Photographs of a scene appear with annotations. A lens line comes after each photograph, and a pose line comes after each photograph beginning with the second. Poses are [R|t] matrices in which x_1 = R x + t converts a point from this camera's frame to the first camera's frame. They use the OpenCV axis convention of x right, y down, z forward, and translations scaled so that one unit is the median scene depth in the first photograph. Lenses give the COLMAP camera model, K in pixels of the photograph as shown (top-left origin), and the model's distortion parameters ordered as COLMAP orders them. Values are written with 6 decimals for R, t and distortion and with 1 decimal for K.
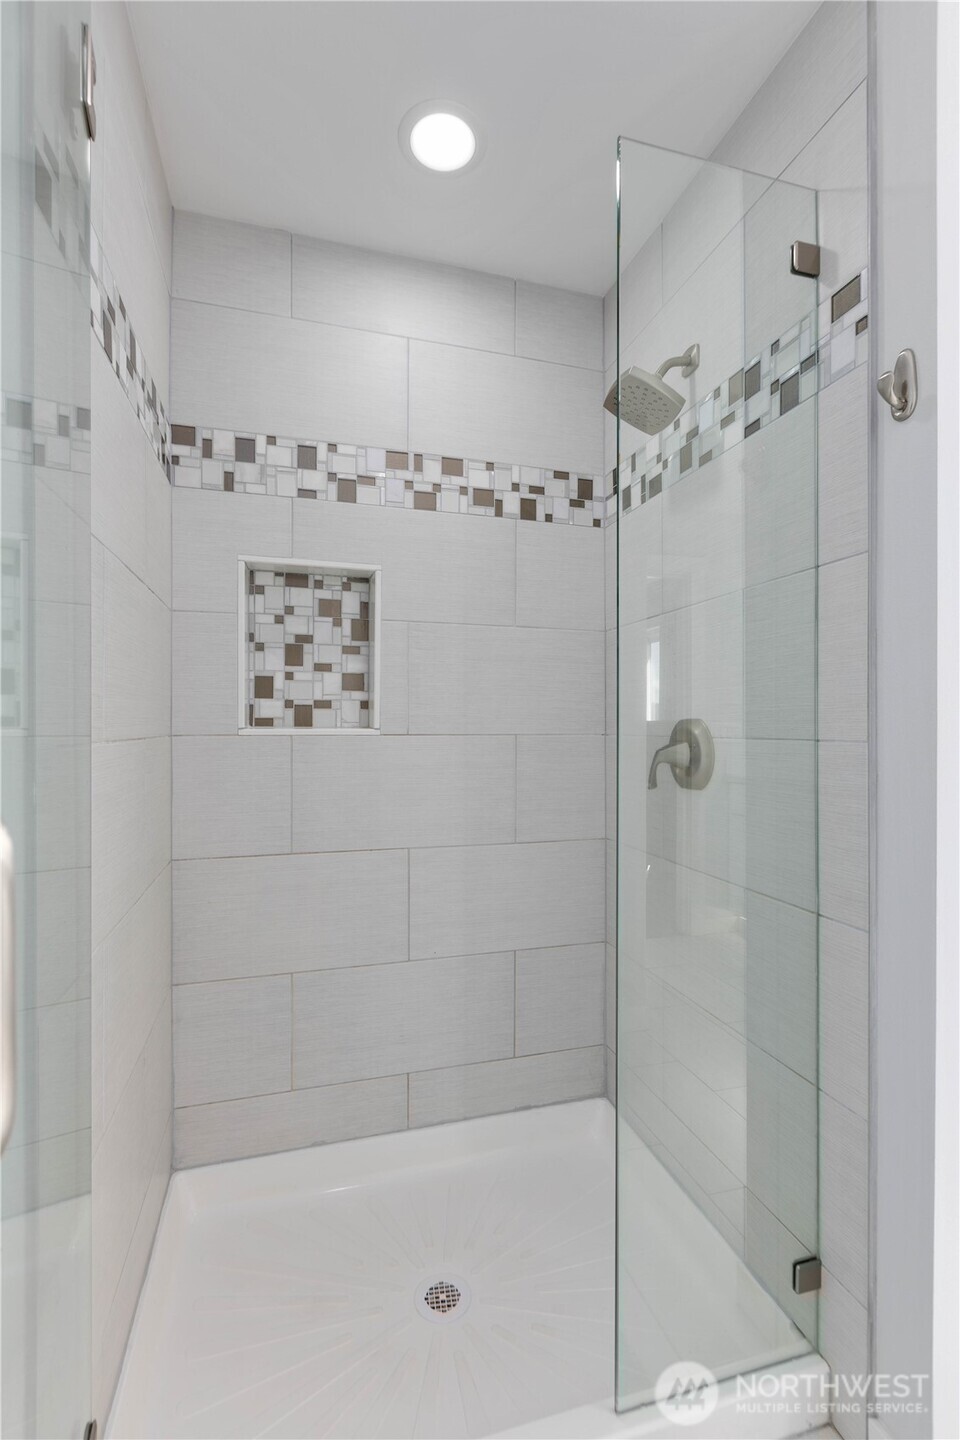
lens RADIAL K [[642.6, 0, 477.0], [0, 642.6, 710.5], [0, 0, 1]] dist [0.002317, -0.001037]
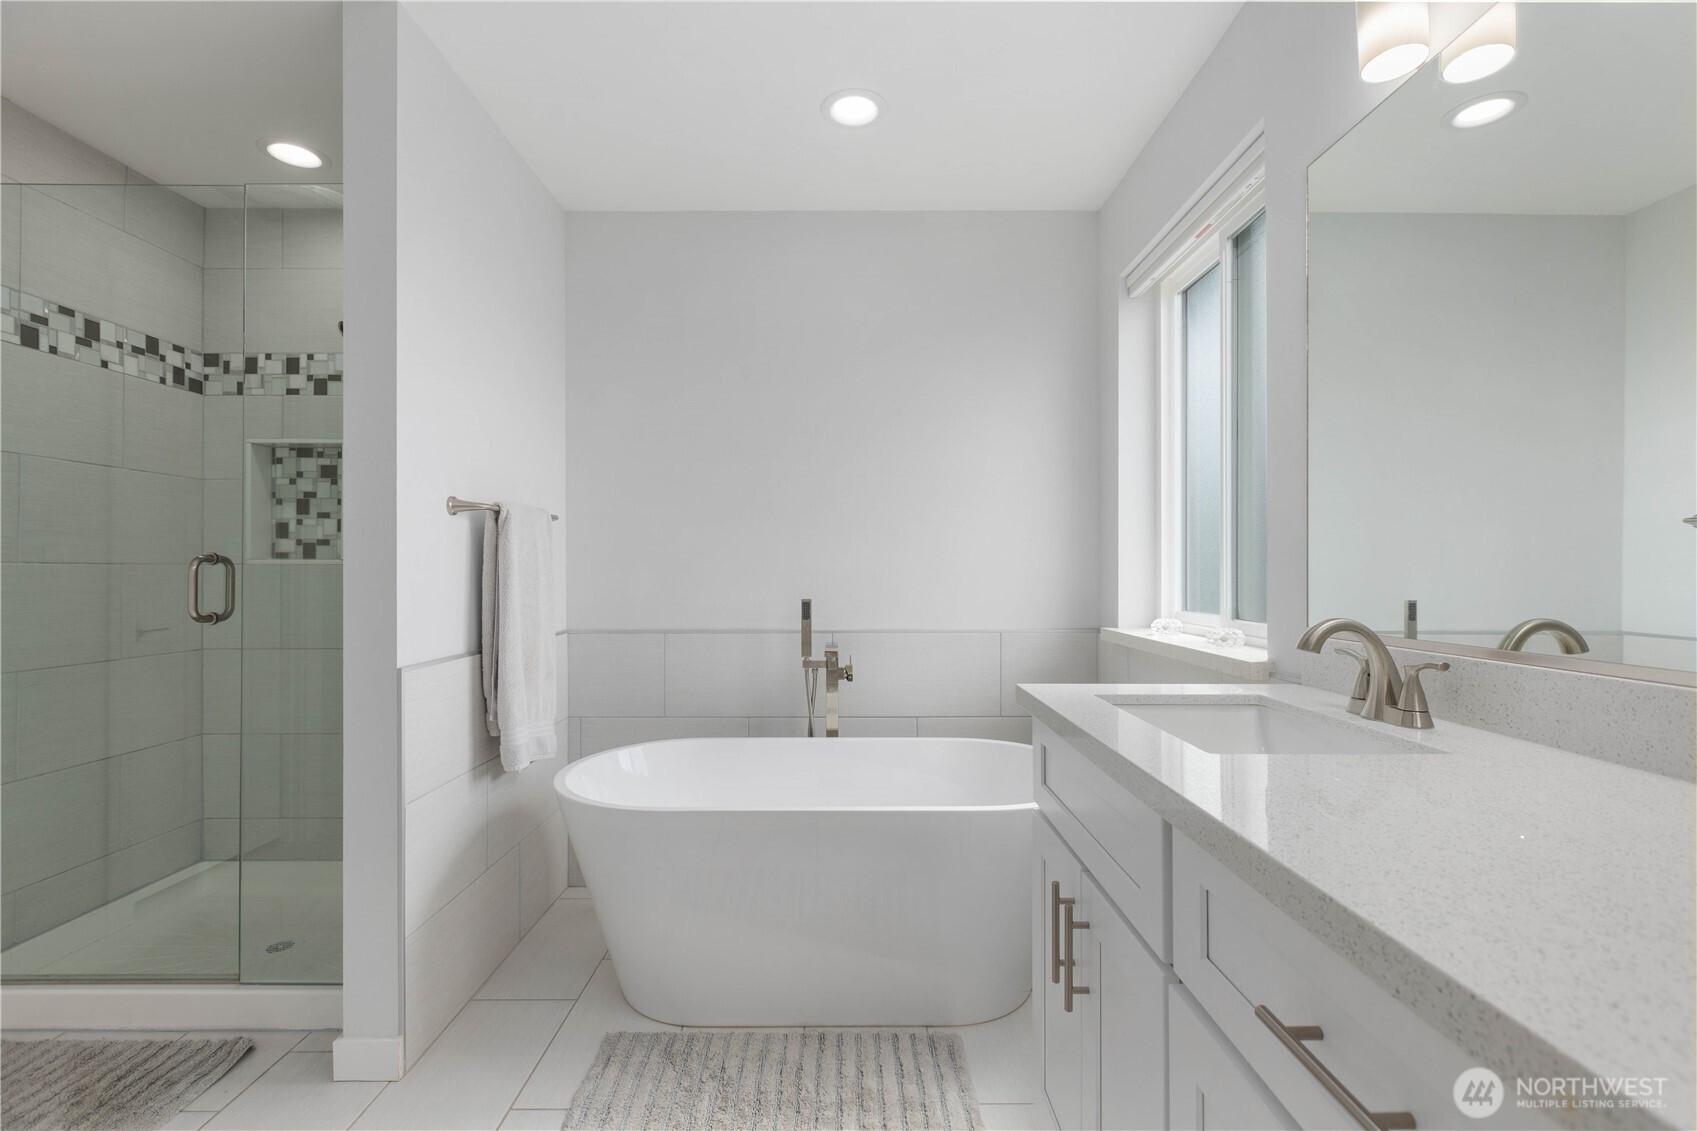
lens RADIAL K [[757.3, 0, 843.1], [0, 757.3, 556.7], [0, 0, 1]] dist [0.002317, -0.001037]
pose [[0.959318, -0.003904, -0.282302, 1.306534], [0.002400, 0.999981, -0.005674, 0.033409], [0.282318, 0.004766, 0.959309, -0.236652]]
